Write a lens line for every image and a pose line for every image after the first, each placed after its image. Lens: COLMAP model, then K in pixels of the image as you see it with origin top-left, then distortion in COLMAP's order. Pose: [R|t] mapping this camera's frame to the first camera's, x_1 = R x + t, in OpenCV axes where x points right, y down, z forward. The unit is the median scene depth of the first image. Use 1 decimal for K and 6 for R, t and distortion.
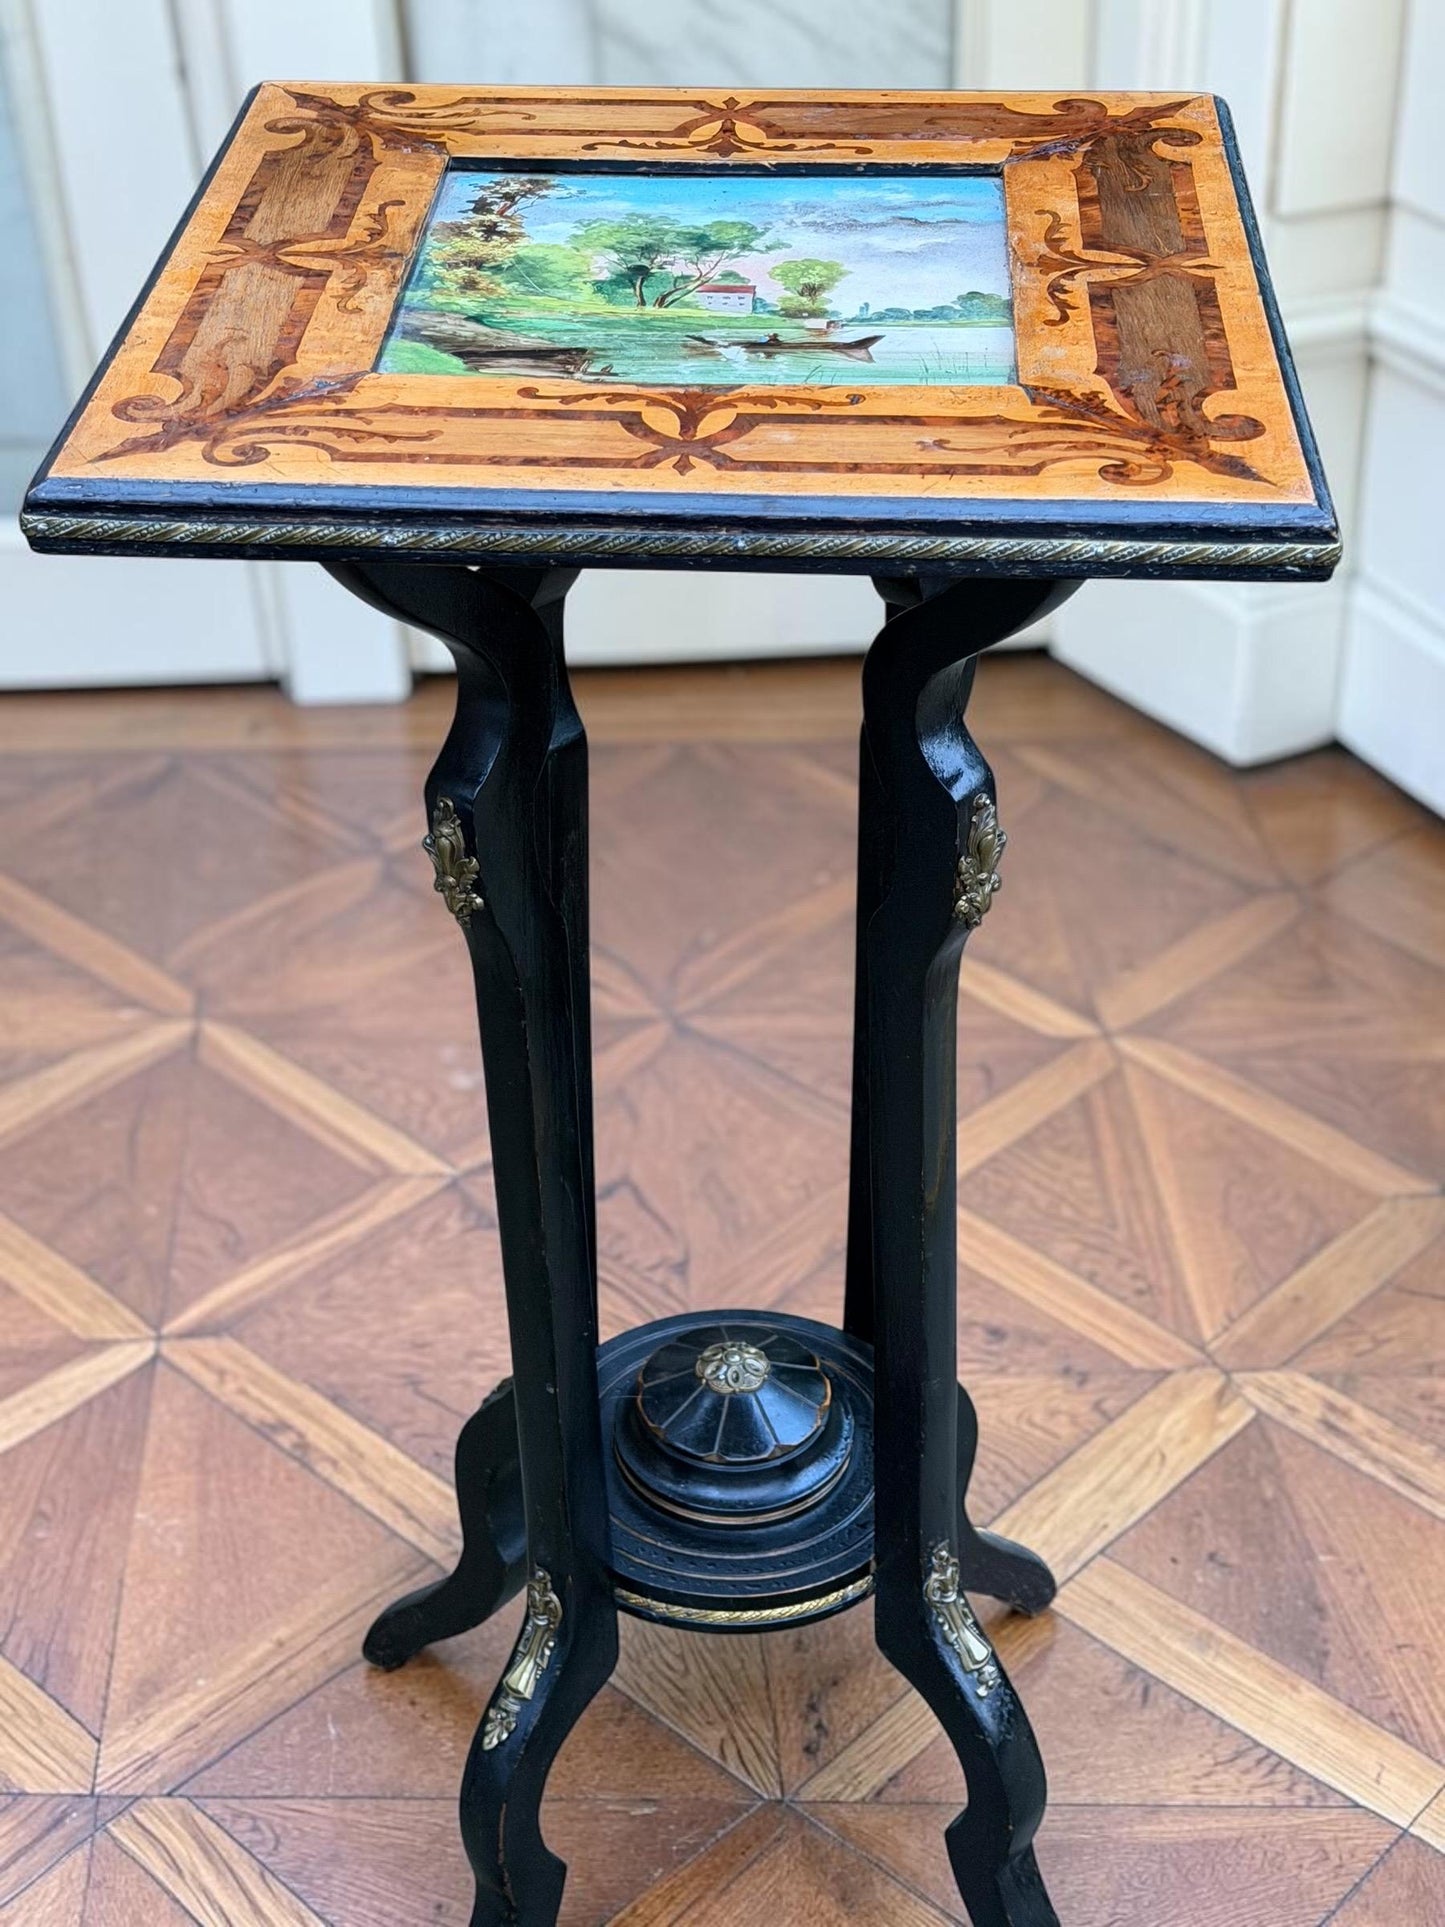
lens RADIAL K [[3024.4, 0, 713.0], [0, 3024.4, 965.8], [0, 0, 1]] dist [0.146407, 0.000000]
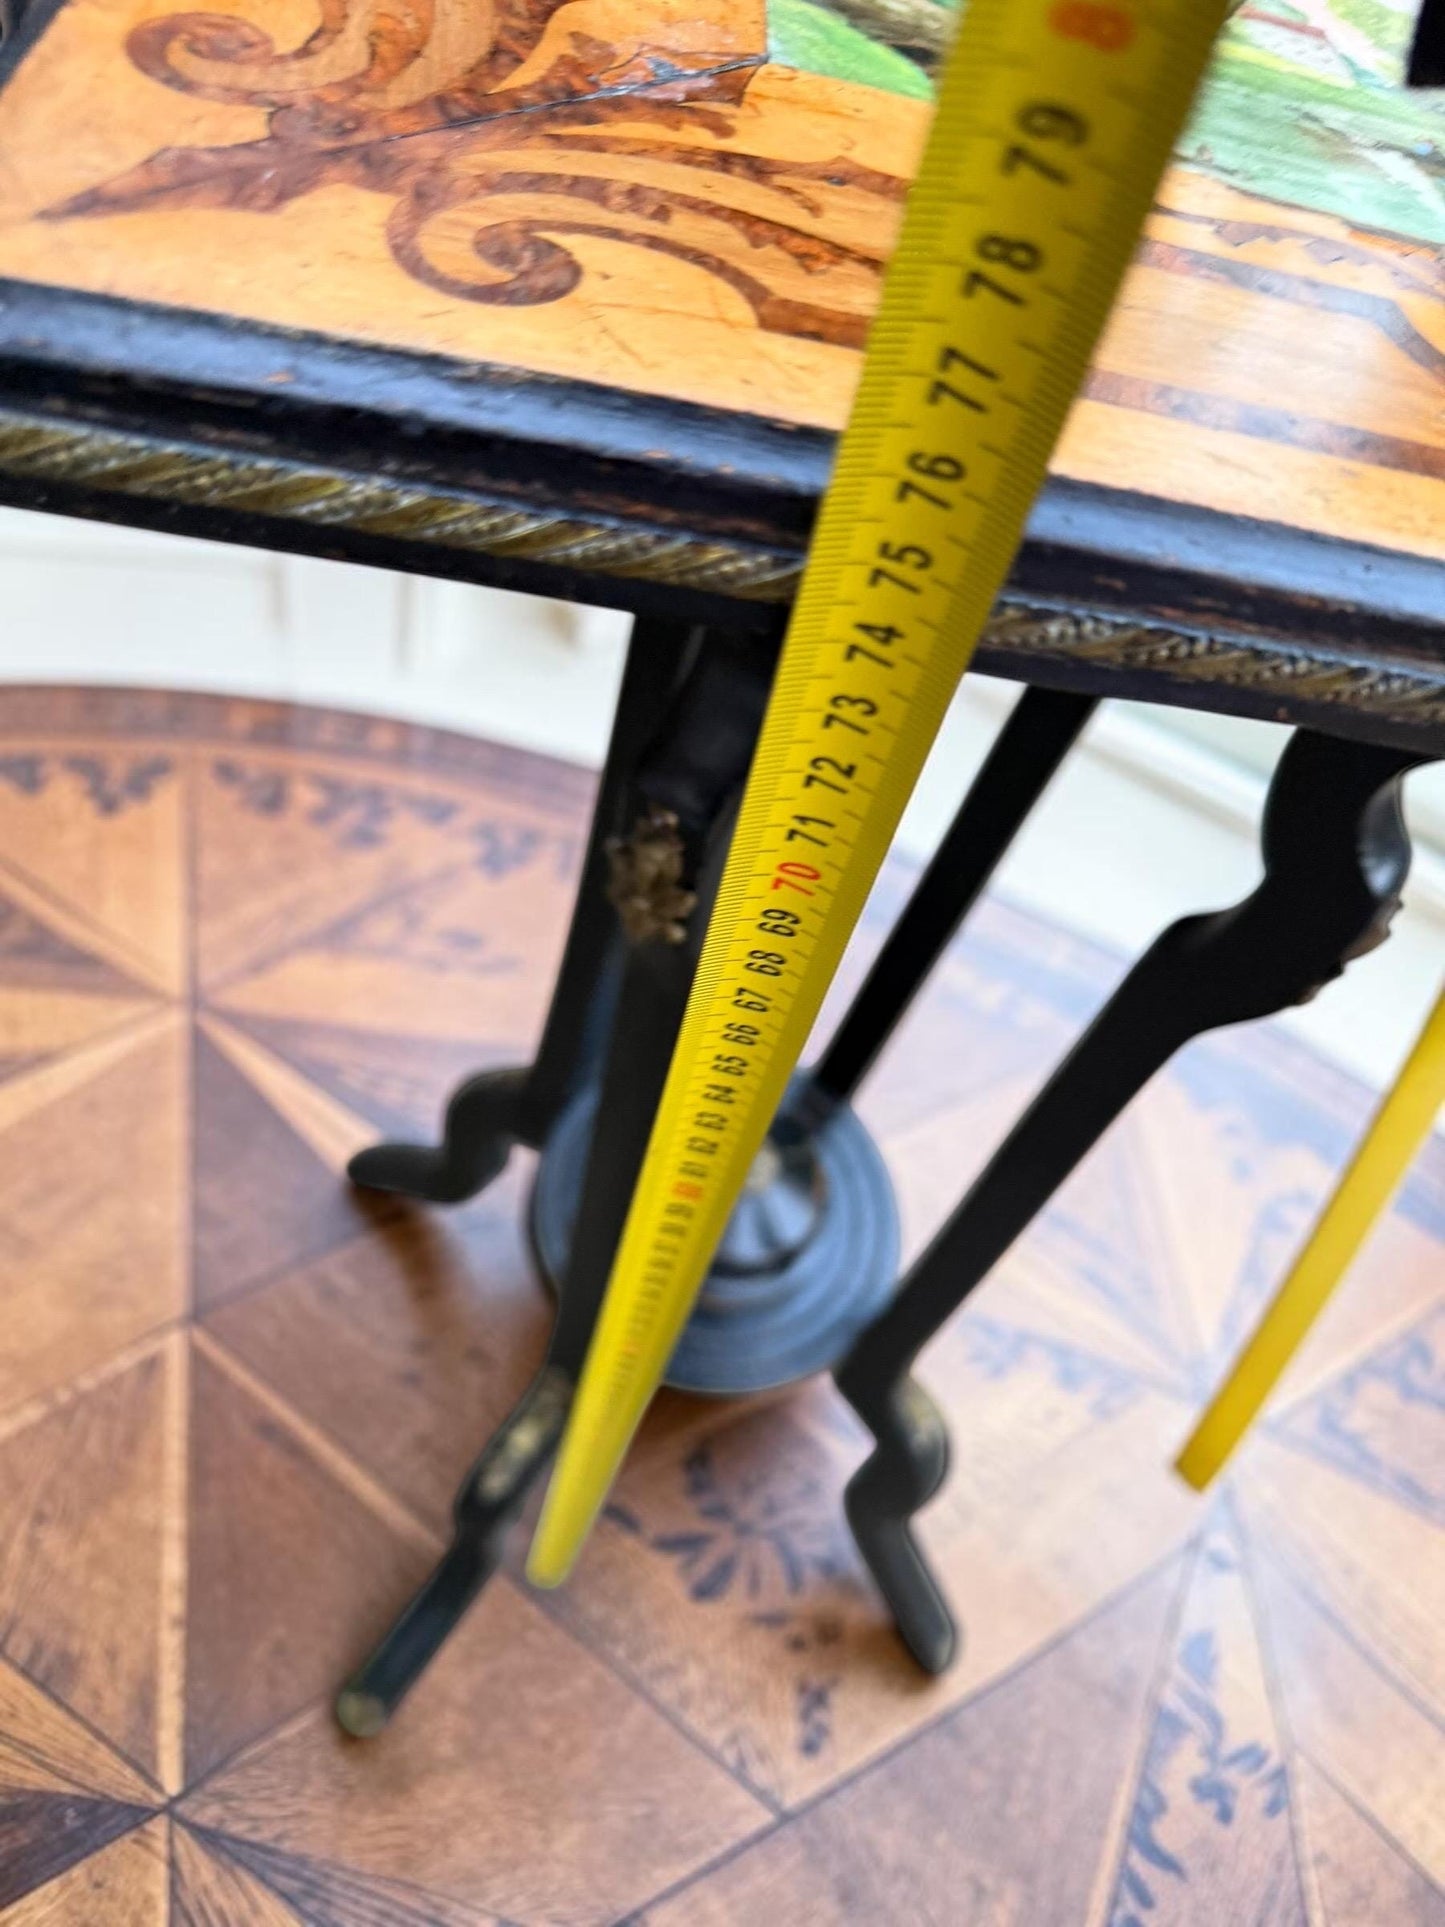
lens RADIAL K [[1457.1, 0, 732.1], [0, 1457.1, 967.7], [0, 0, 1]] dist [-0.047868, 0.005901]
pose [[0.974555, 0.087289, 0.206455, -0.133534], [-0.155406, 0.926871, 0.341702, -0.131224], [-0.161530, -0.365091, 0.916851, 0.699074]]
